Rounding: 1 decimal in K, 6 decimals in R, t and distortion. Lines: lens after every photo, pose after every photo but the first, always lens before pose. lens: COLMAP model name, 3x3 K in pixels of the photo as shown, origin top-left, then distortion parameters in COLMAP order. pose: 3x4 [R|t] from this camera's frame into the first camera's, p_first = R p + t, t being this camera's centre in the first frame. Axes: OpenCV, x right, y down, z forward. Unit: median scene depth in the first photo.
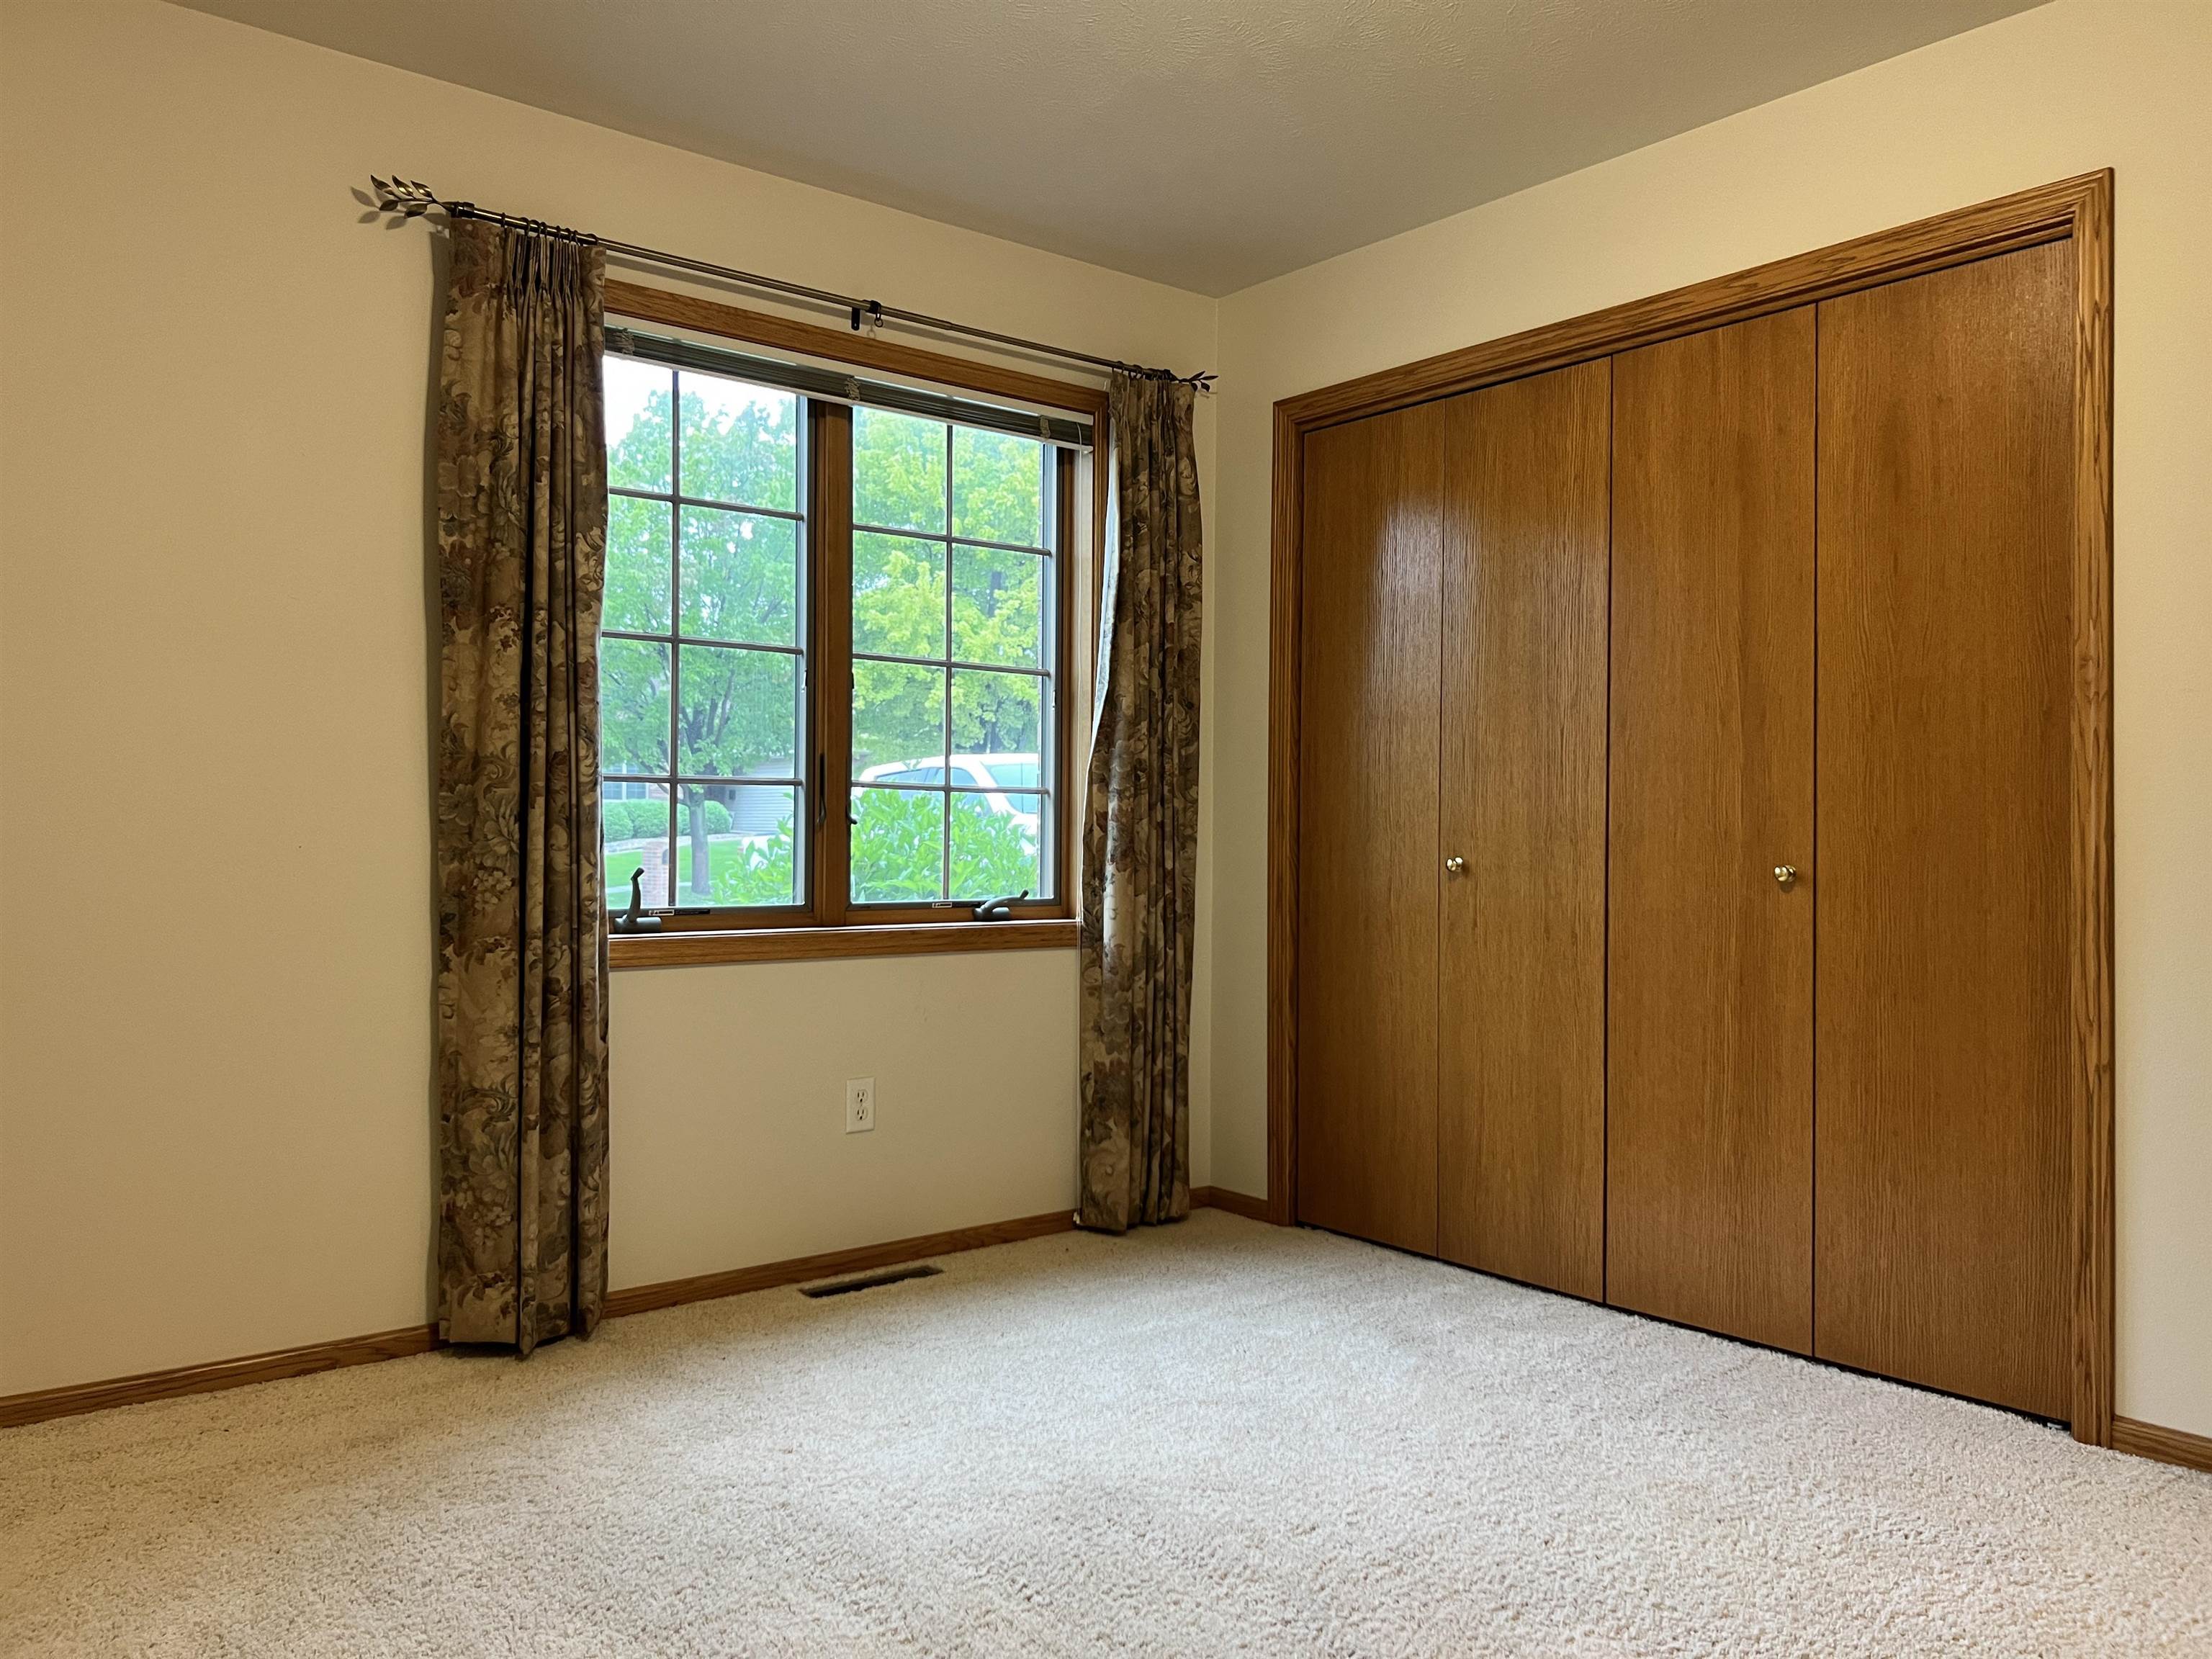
lens RADIAL K [[1639.9, 0, 1099.9], [0, 1639.9, 799.4], [0, 0, 1]] dist [0.068053, -0.092265]
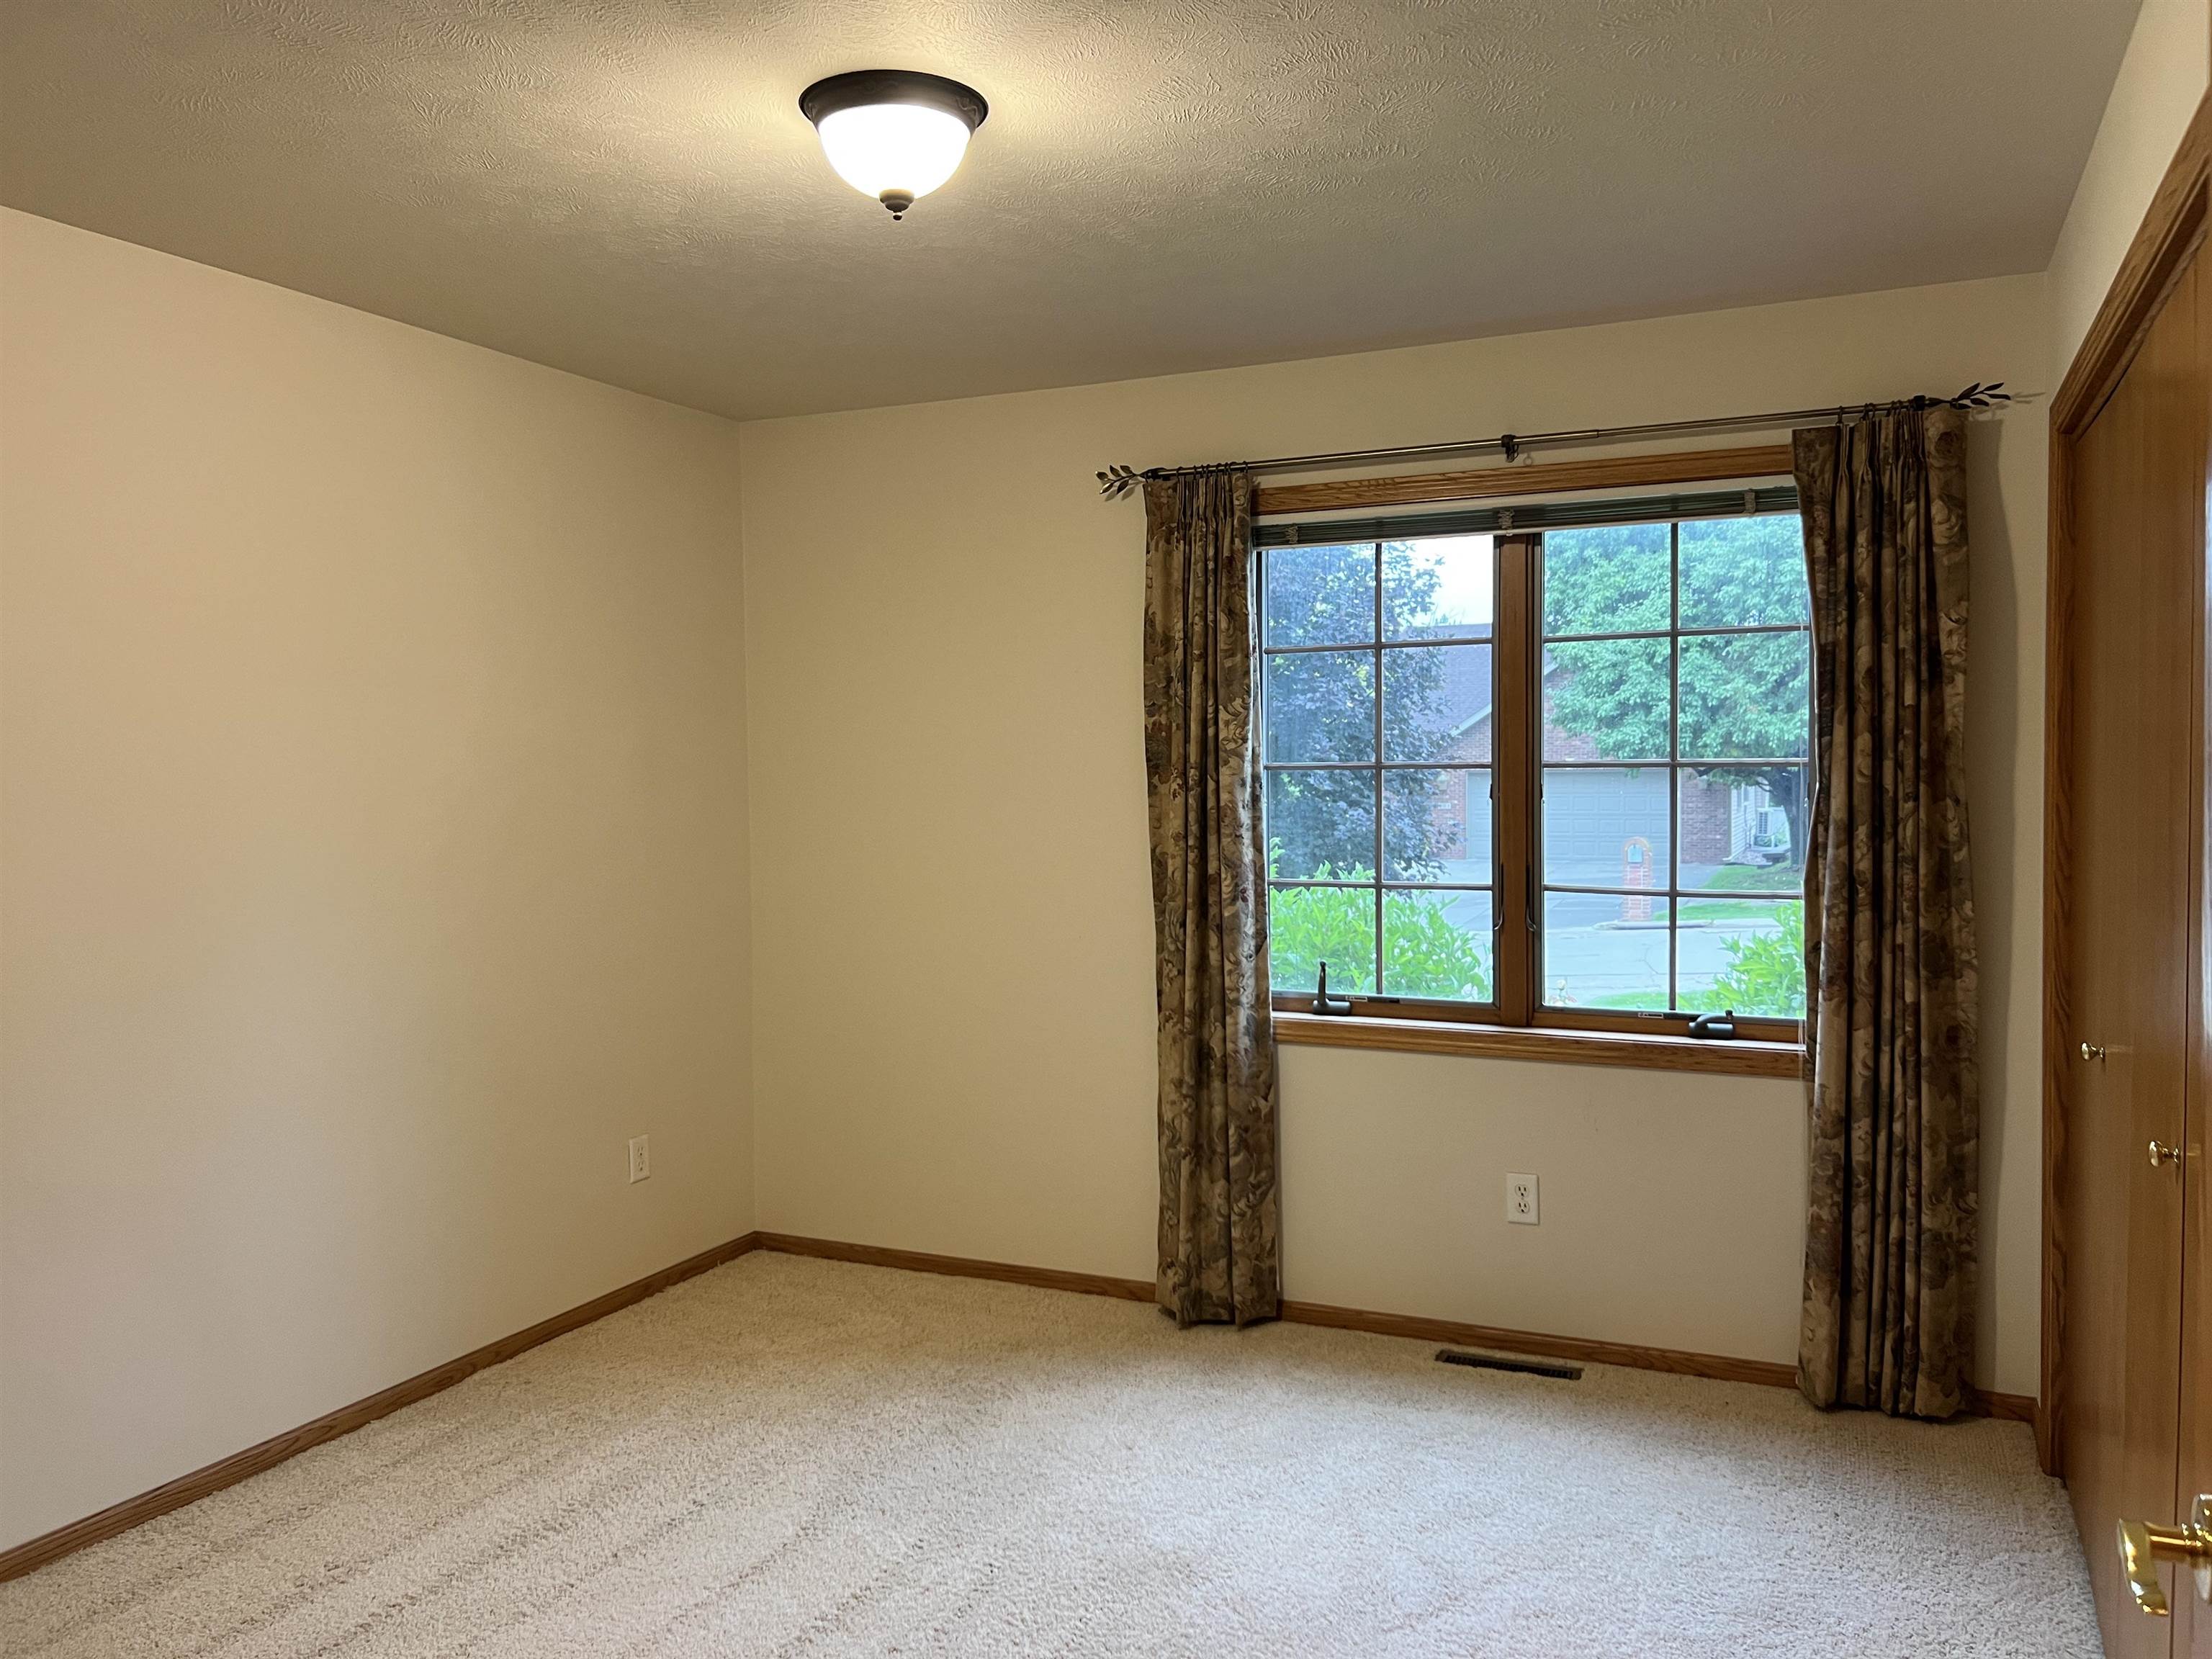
lens RADIAL K [[1639.9, 0, 1099.9], [0, 1639.9, 799.4], [0, 0, 1]] dist [0.068053, -0.092265]
pose [[0.462339, 0.007077, -0.886675, 0.707252], [0.031113, 0.999223, 0.024198, -0.110893], [0.886157, -0.038775, 0.461760, 0.294562]]
